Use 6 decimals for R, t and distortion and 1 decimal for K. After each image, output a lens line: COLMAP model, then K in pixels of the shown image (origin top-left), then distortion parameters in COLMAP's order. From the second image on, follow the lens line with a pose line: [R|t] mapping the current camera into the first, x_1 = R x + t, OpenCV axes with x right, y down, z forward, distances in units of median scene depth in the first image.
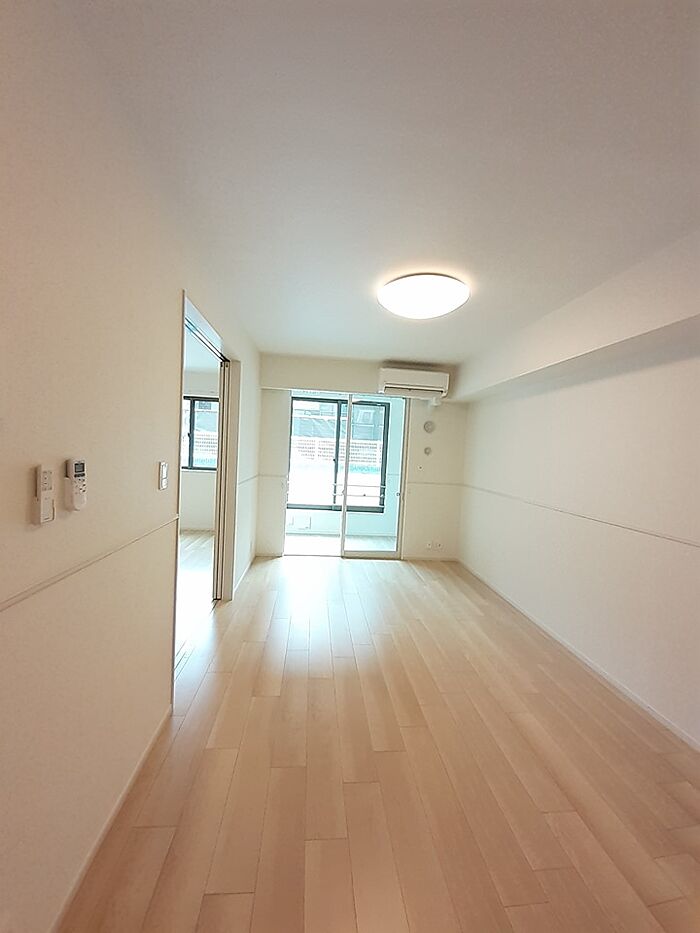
lens RADIAL K [[374.9, 0, 350.6], [0, 374.9, 466.9], [0, 0, 1]] dist [-0.012583, 0.000028]
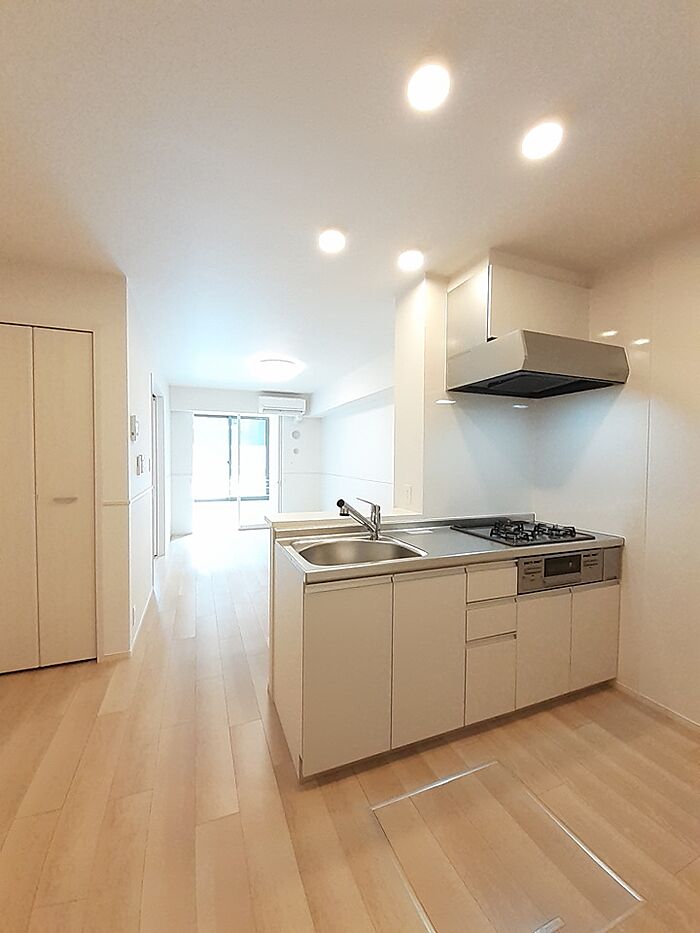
lens RADIAL K [[374.9, 0, 350.6], [0, 374.9, 466.9], [0, 0, 1]] dist [-0.012583, 0.000028]
pose [[0.959207, -0.047855, 0.278627, 0.000944], [0.050420, 0.998726, -0.002044, 0.032047], [-0.278174, 0.016009, 0.960397, -0.459184]]
